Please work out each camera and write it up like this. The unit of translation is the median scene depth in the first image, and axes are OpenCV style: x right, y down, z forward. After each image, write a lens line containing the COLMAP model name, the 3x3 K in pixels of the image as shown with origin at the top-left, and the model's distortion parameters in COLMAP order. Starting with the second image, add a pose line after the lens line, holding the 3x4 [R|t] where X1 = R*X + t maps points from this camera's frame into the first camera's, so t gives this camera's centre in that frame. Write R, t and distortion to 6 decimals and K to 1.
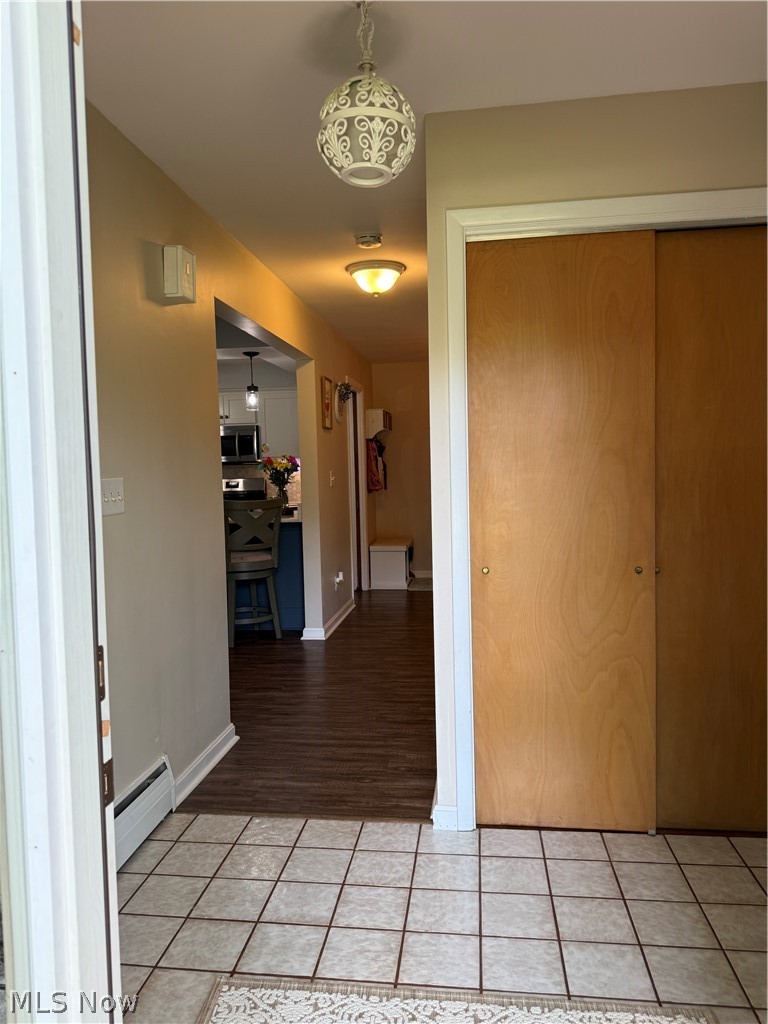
lens RADIAL K [[709.1, 0, 404.9], [0, 709.1, 506.6], [0, 0, 1]] dist [0.052932, -0.075070]
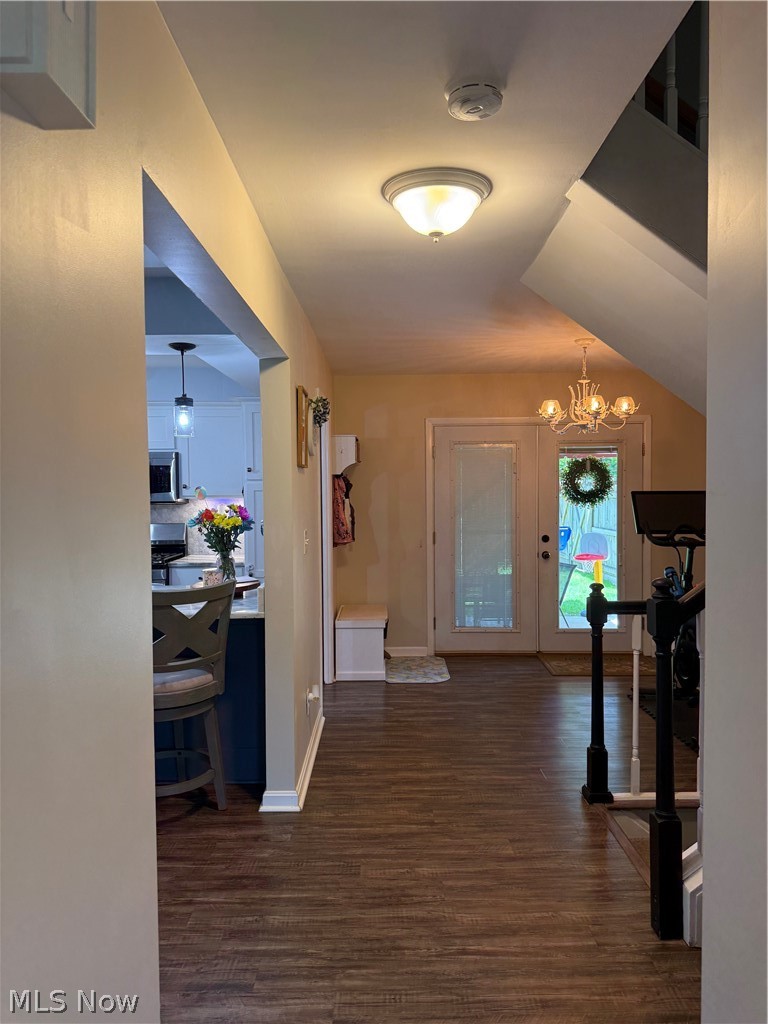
lens RADIAL K [[712.6, 0, 399.1], [0, 712.6, 509.8], [0, 0, 1]] dist [0.138141, -0.195658]
pose [[0.992549, 0.010165, 0.121417, -0.098174], [-0.007349, 0.999694, -0.023619, -0.054730], [-0.121620, 0.022551, 0.992320, 0.332774]]
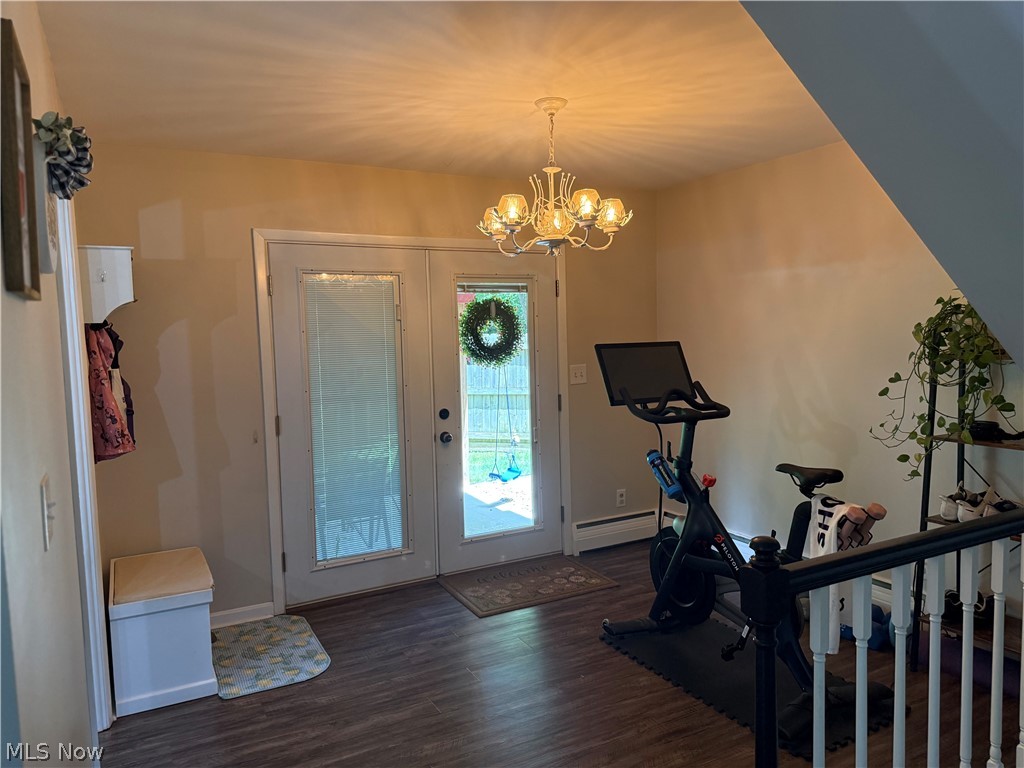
lens RADIAL K [[709.1, 0, 512.0], [0, 709.1, 384.0], [0, 0, 1]] dist [0.052932, -0.075070]
pose [[0.825224, -0.040041, 0.563385, -0.107400], [0.037183, 0.999171, 0.016550, -0.080284], [-0.563581, 0.007290, 0.826029, 0.729155]]
